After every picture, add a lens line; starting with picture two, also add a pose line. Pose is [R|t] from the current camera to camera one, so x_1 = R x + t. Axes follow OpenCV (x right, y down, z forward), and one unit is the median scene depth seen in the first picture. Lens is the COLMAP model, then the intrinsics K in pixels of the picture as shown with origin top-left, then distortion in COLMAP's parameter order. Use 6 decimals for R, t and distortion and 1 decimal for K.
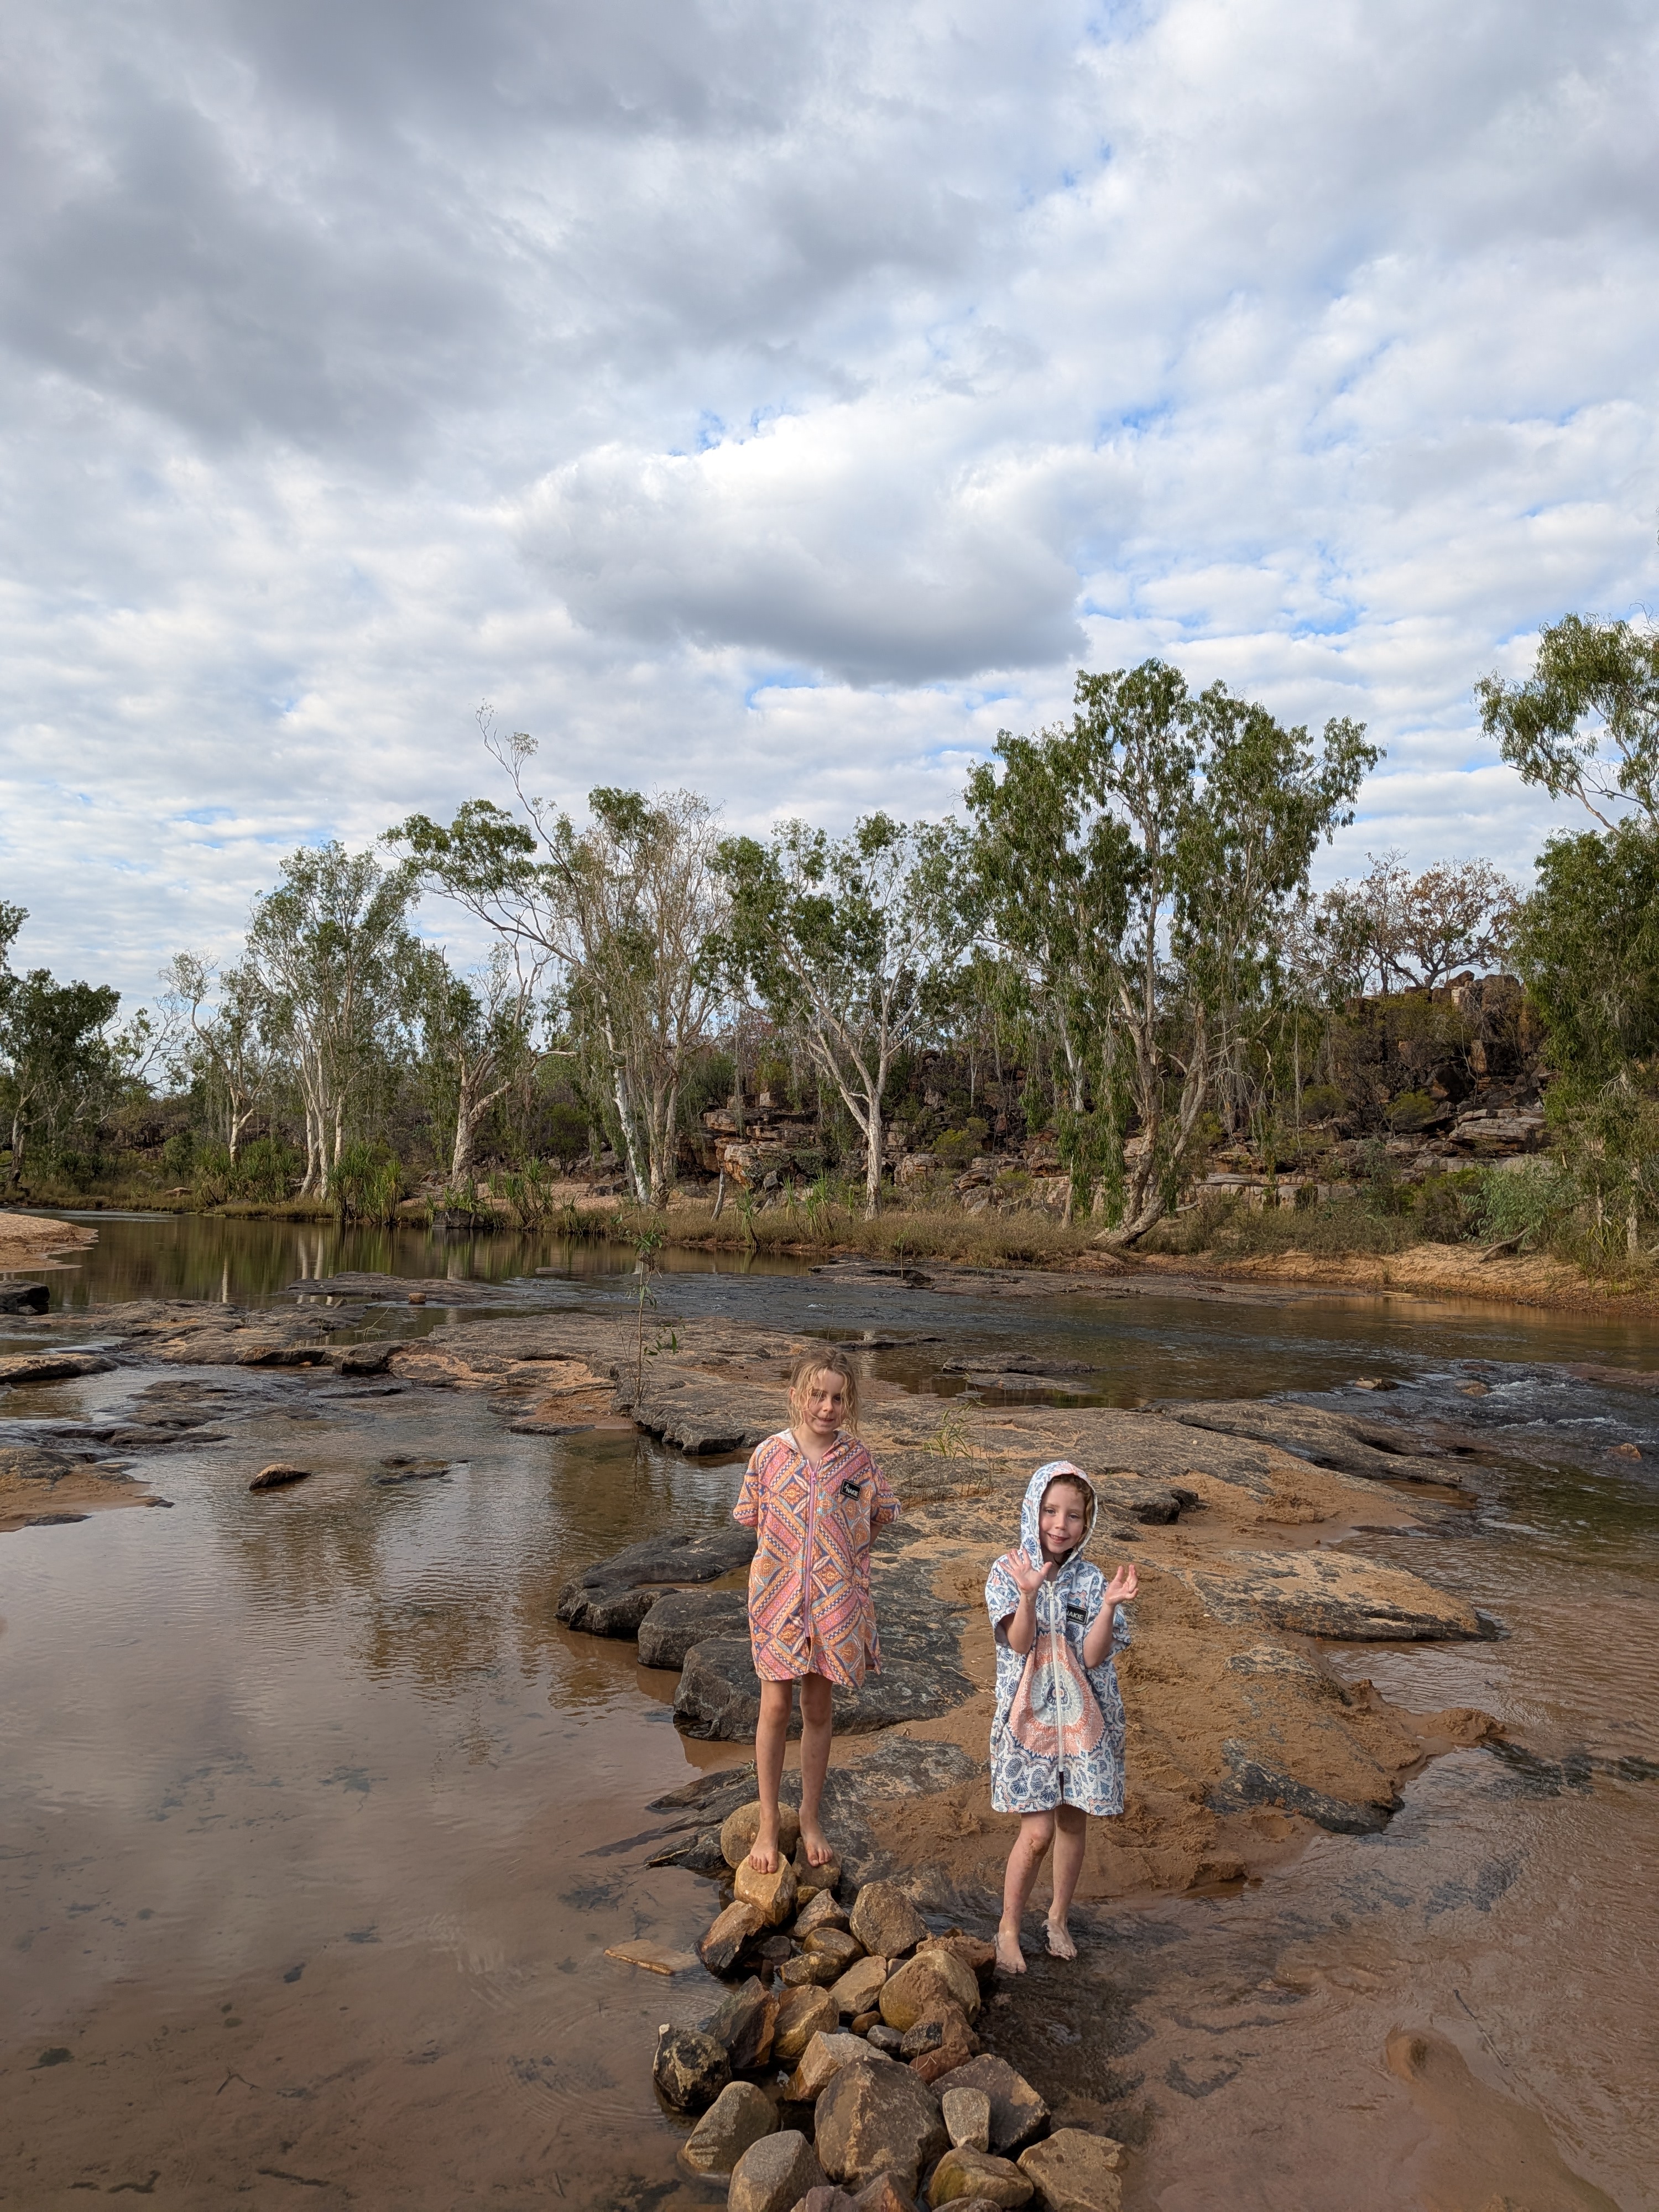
lens RADIAL K [[1666.6, 0, 810.3], [0, 1666.6, 1069.4], [0, 0, 1]] dist [0.125961, -0.196229]
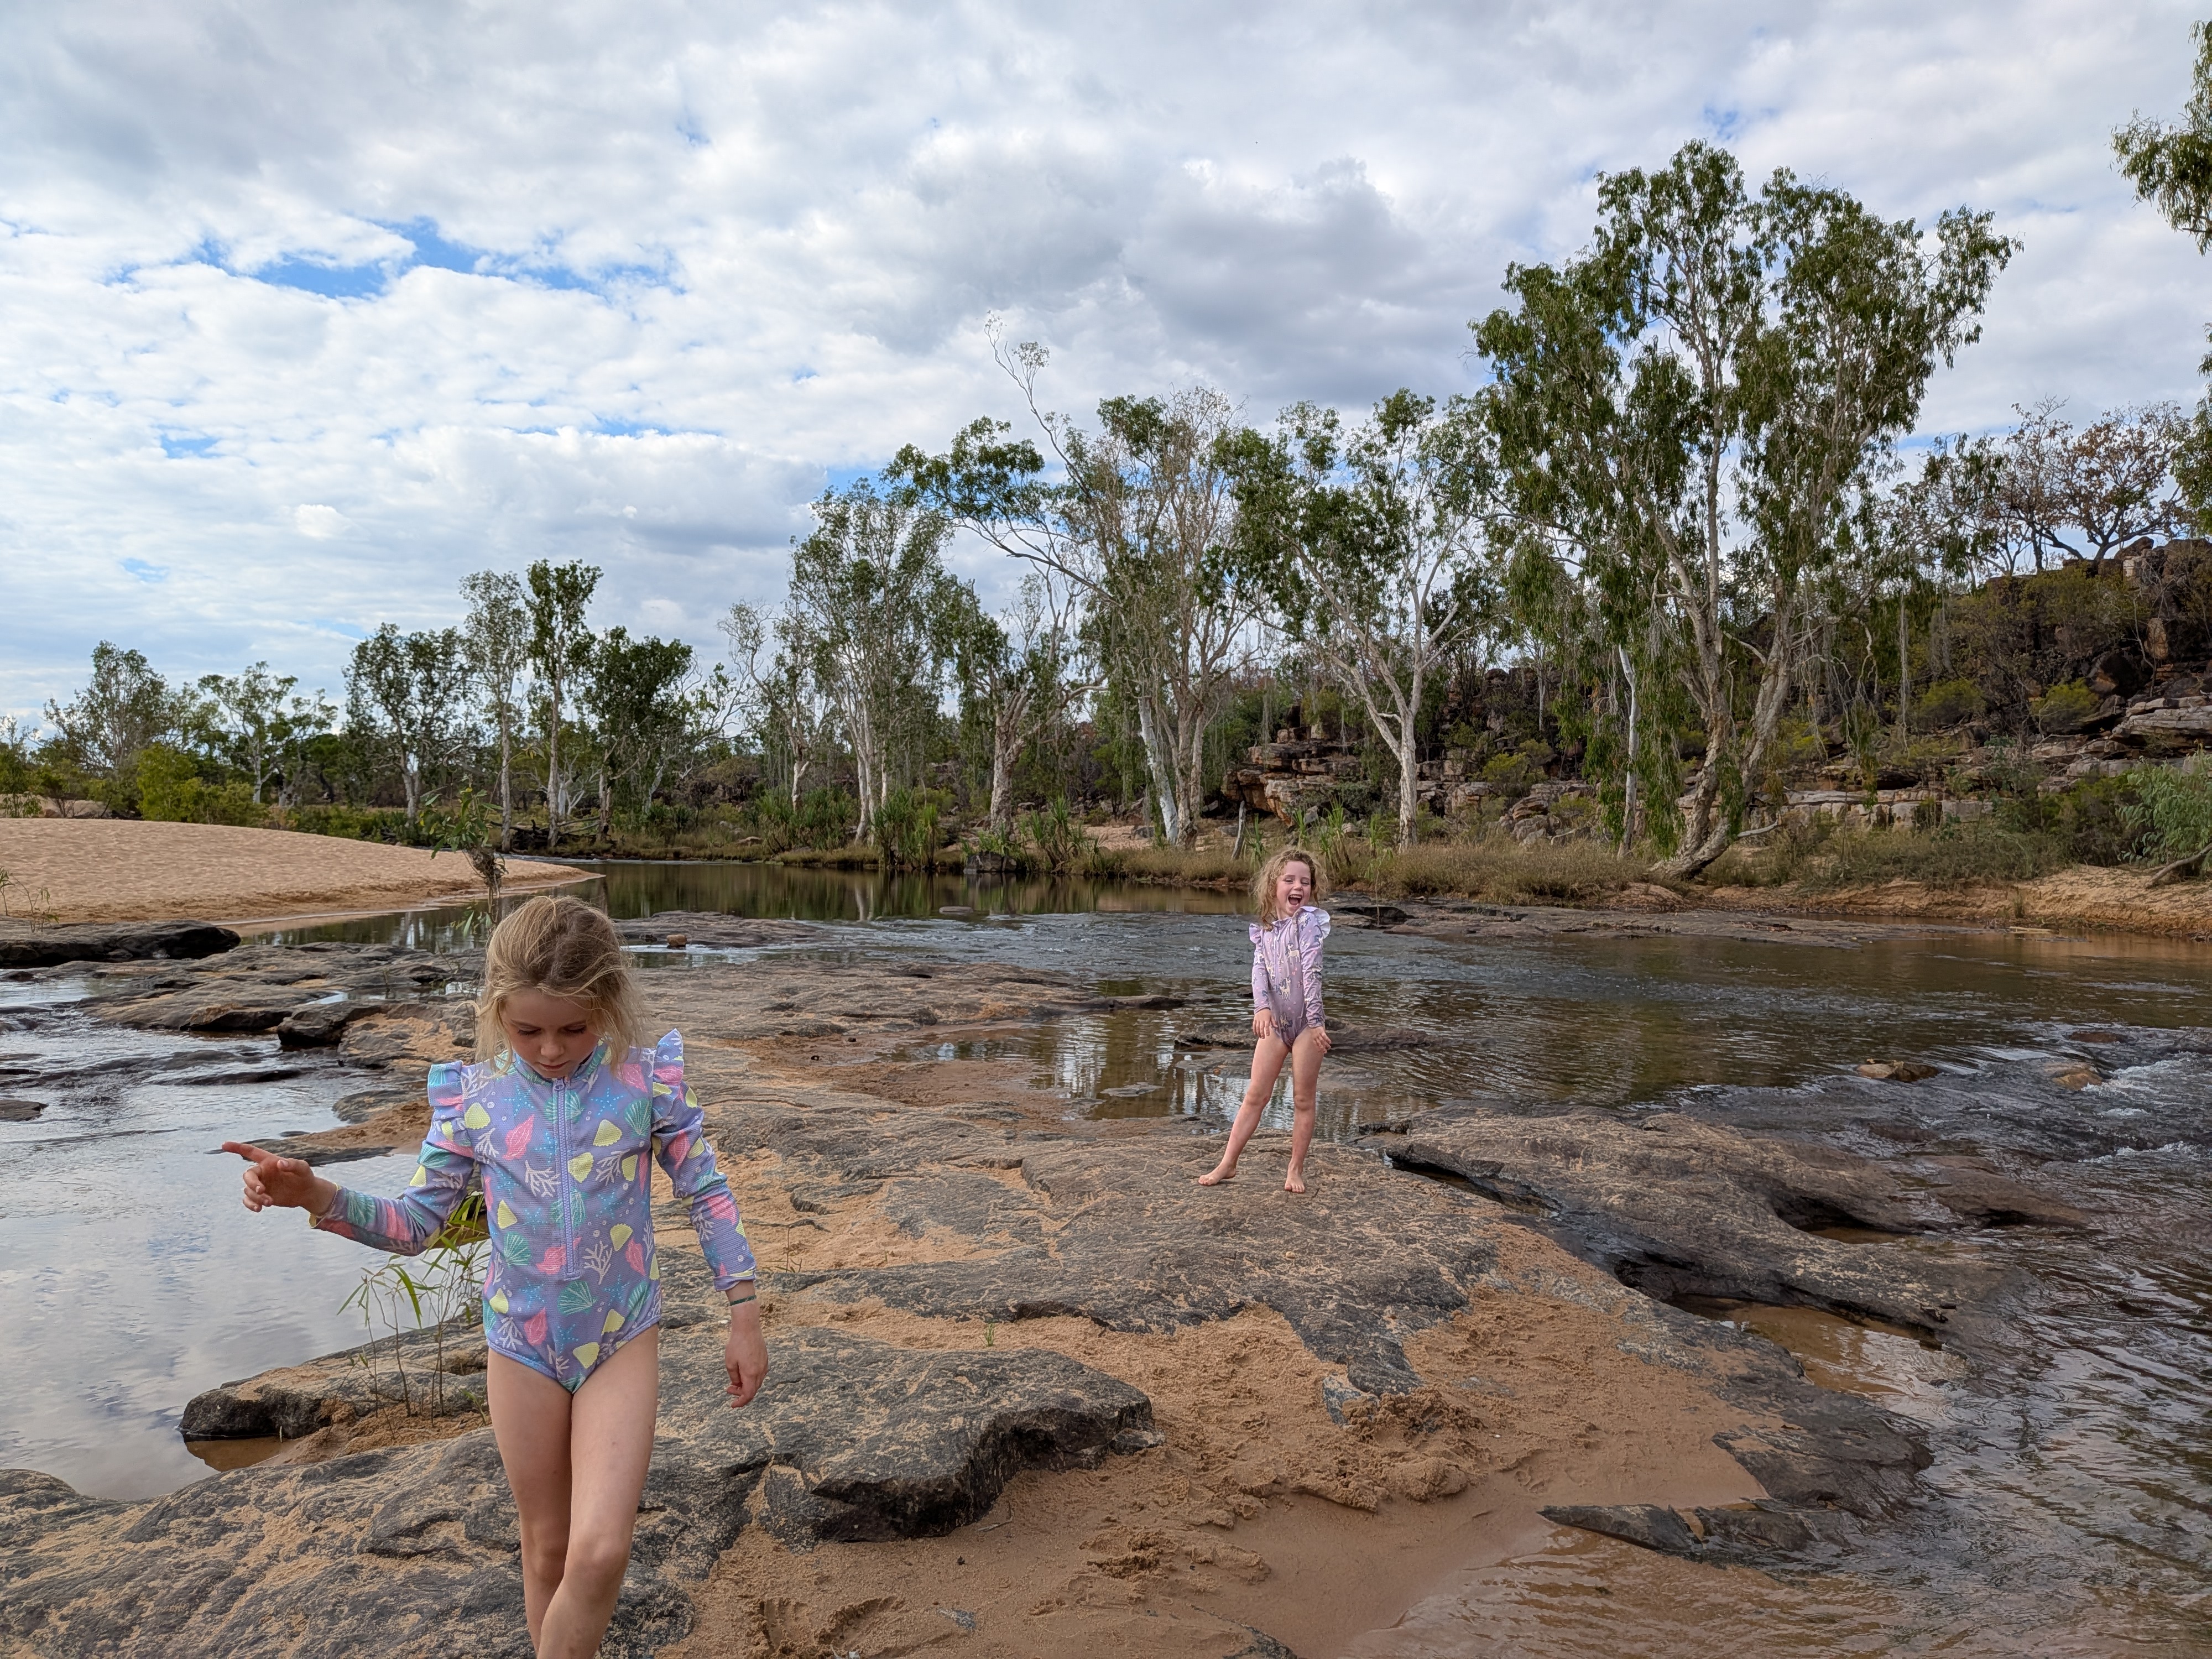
lens RADIAL K [[1666.6, 0, 1105.9], [0, 1666.6, 803.4], [0, 0, 1]] dist [0.125961, -0.196229]
pose [[0.982159, -0.021944, -0.186770, 0.046049], [0.031534, 0.998324, 0.048531, 0.014084], [0.185392, -0.053554, 0.981204, 0.095118]]
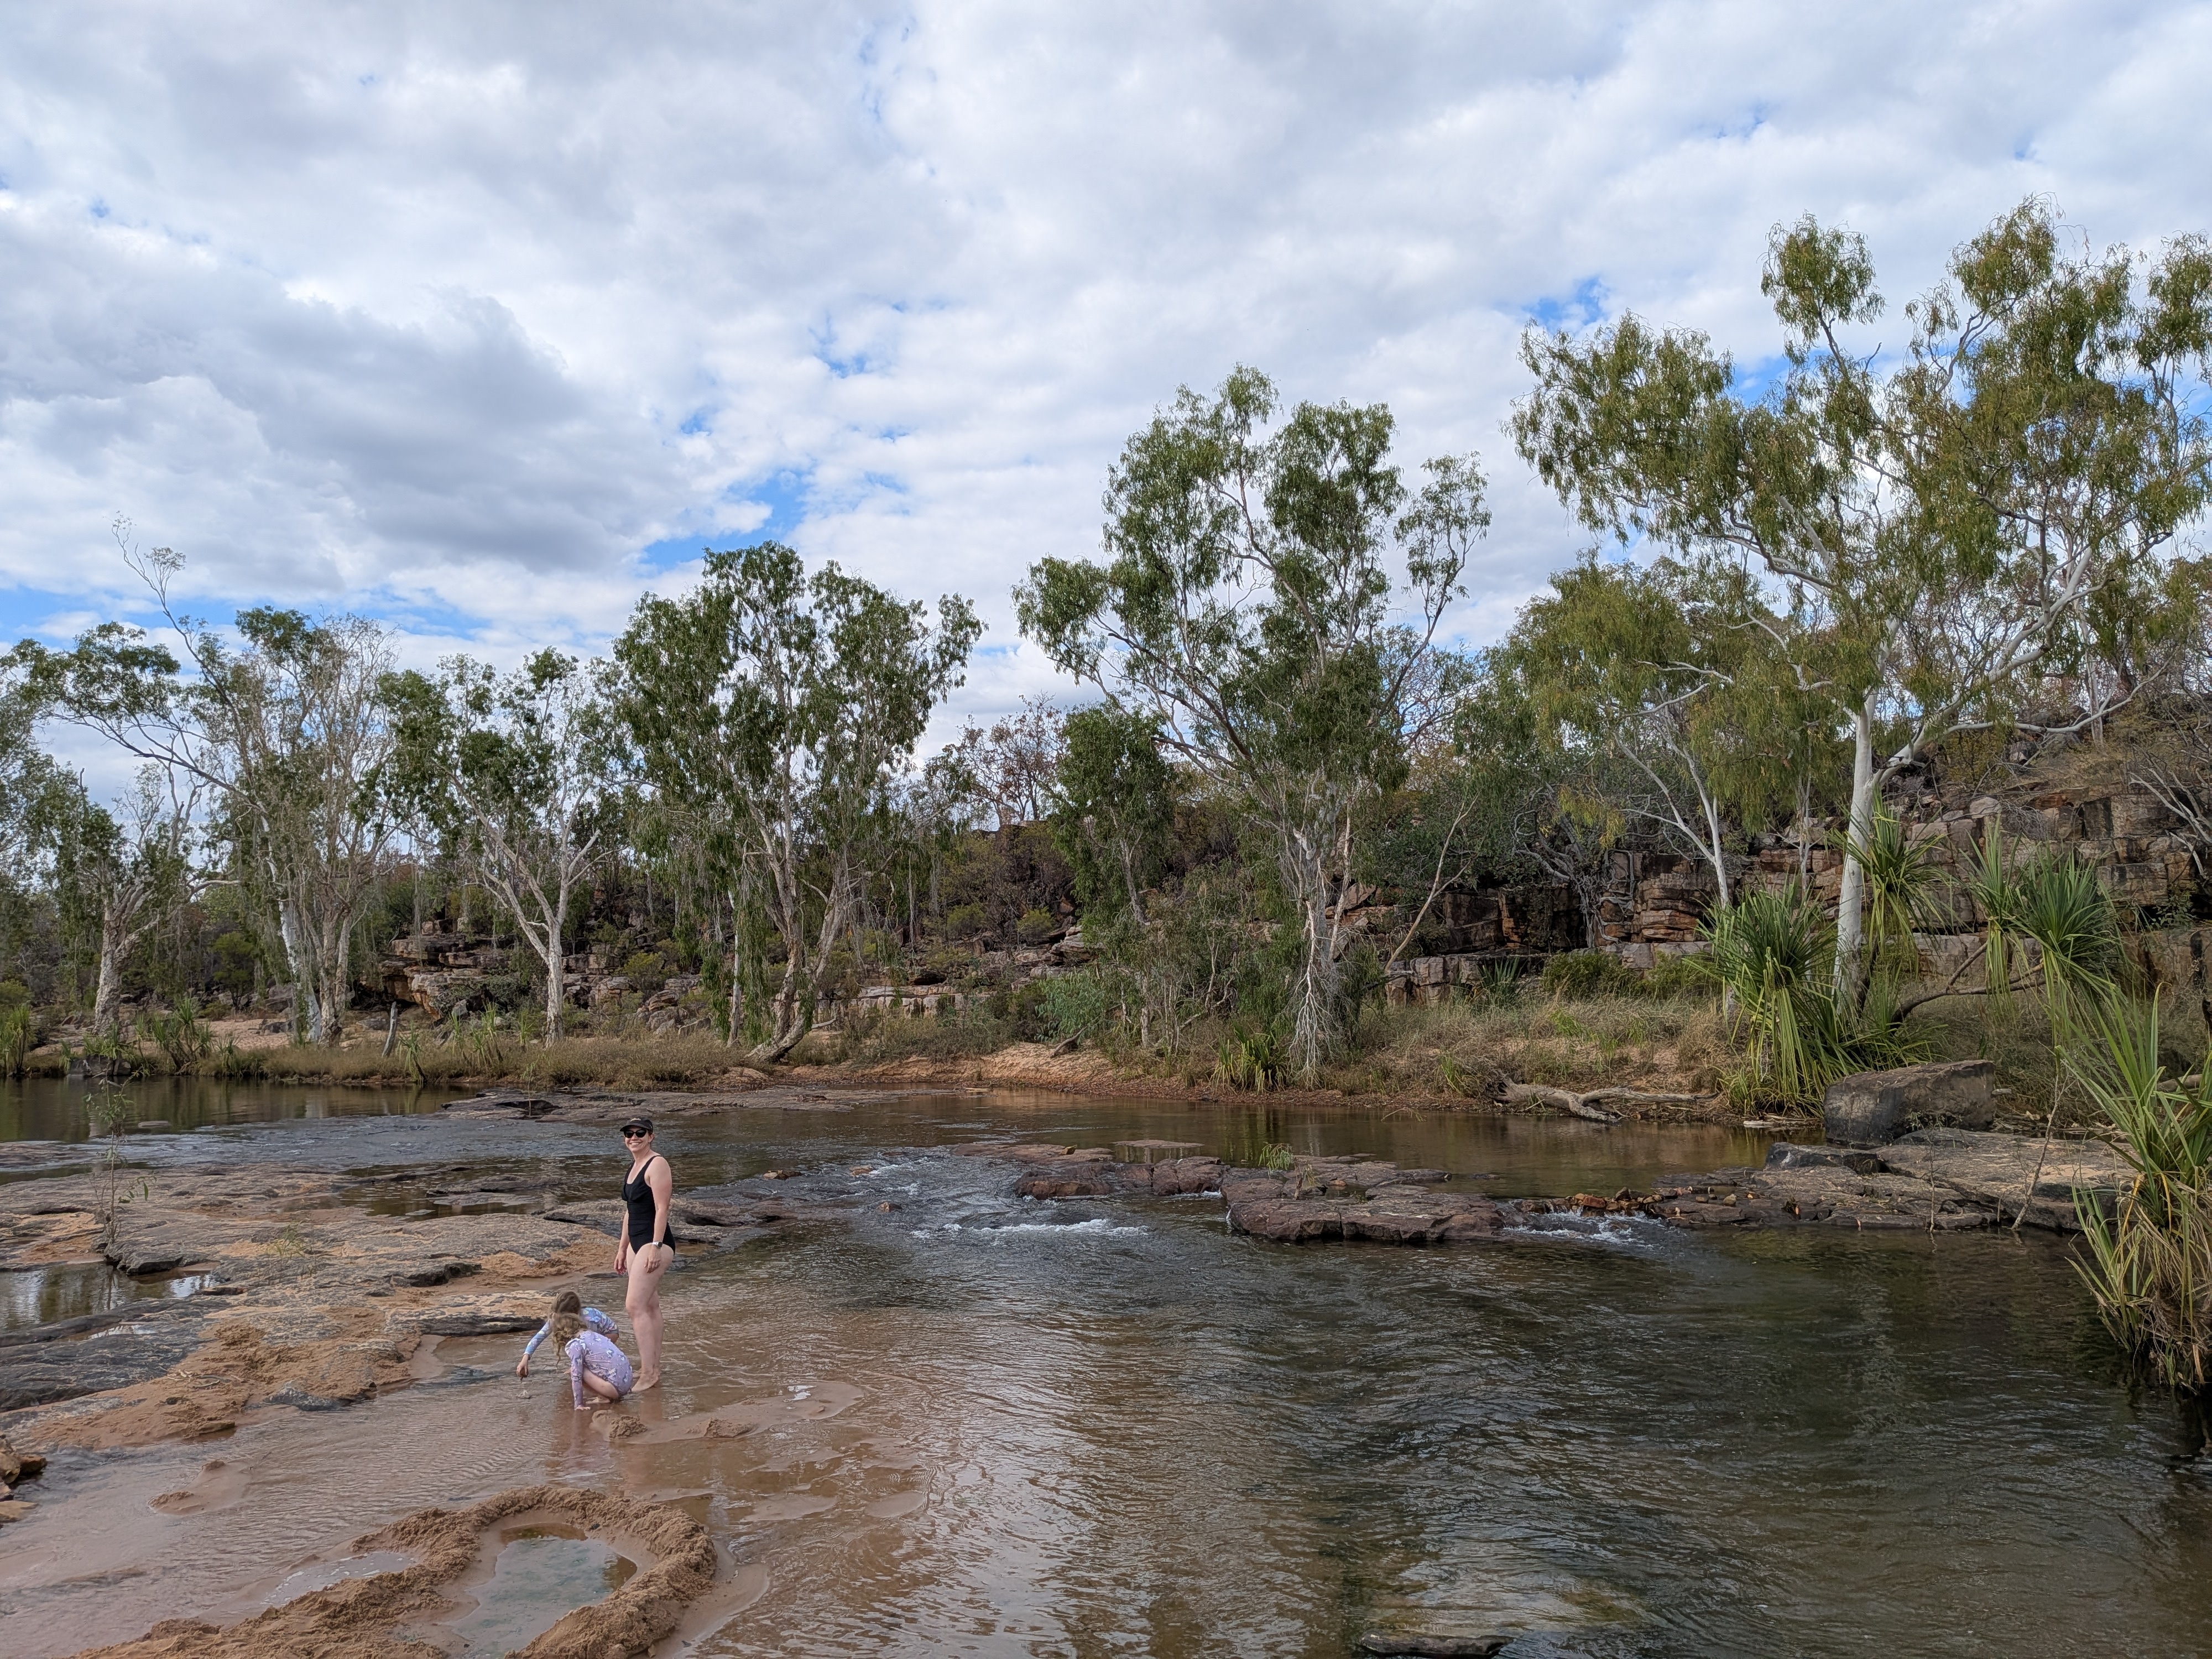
lens RADIAL K [[1673.5, 0, 1274.4], [0, 1673.5, 830.0], [0, 0, 1]] dist [-0.044321, -0.009323]
pose [[0.920621, -0.013483, 0.390225, 0.048572], [0.021617, 0.999631, -0.016459, -0.015607], [-0.389859, 0.023588, 0.920573, -0.102743]]
